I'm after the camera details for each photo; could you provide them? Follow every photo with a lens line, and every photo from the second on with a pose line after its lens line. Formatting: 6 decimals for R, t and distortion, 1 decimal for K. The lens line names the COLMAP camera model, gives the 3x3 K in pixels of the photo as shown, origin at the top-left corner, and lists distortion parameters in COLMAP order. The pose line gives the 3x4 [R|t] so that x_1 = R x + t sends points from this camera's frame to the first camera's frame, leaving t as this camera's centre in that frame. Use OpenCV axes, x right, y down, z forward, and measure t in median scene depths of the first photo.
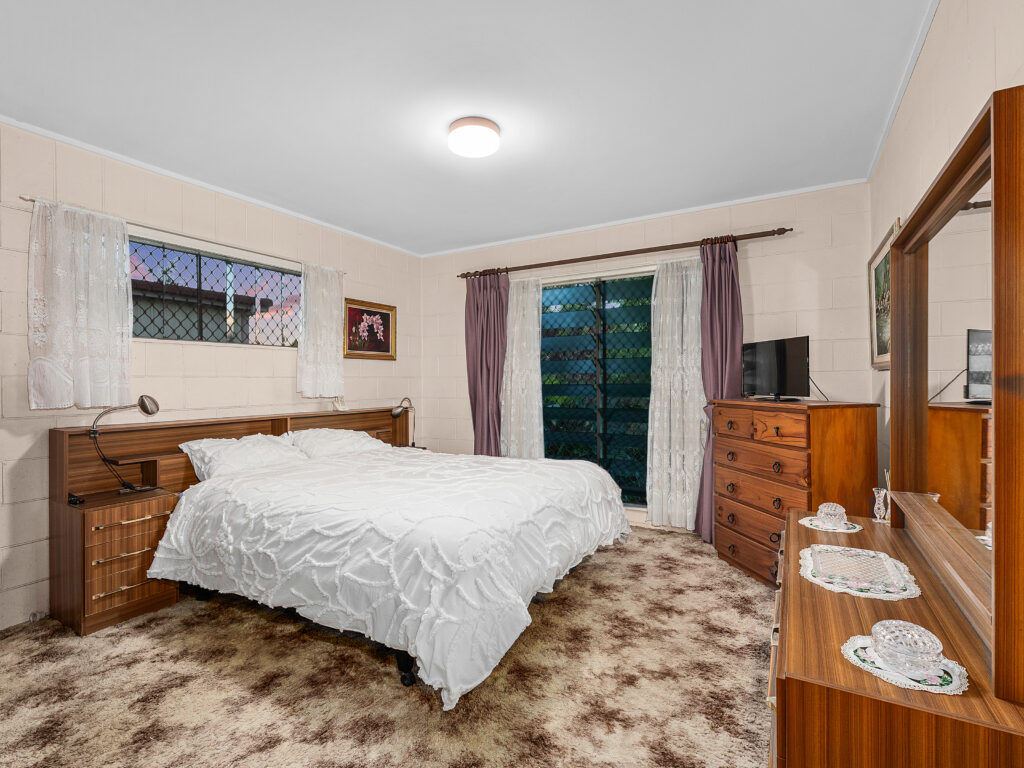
lens RADIAL K [[471.1, 0, 511.5], [0, 471.1, 380.2], [0, 0, 1]] dist [0.000696, 0.000092]
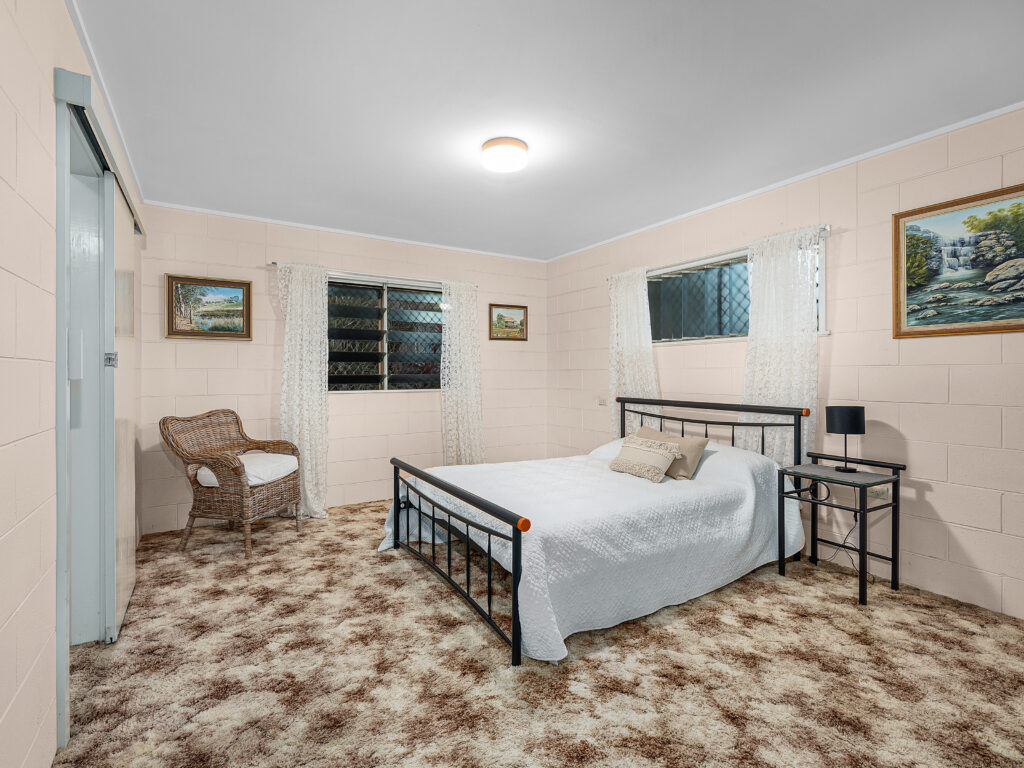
lens RADIAL K [[471.1, 0, 511.5], [0, 471.1, 380.2], [0, 0, 1]] dist [0.000696, 0.000092]
pose [[-0.424276, 0.025220, -0.905182, 1.046559], [0.005022, 0.999662, 0.025498, -0.013235], [0.905519, 0.006273, -0.424259, 1.695434]]
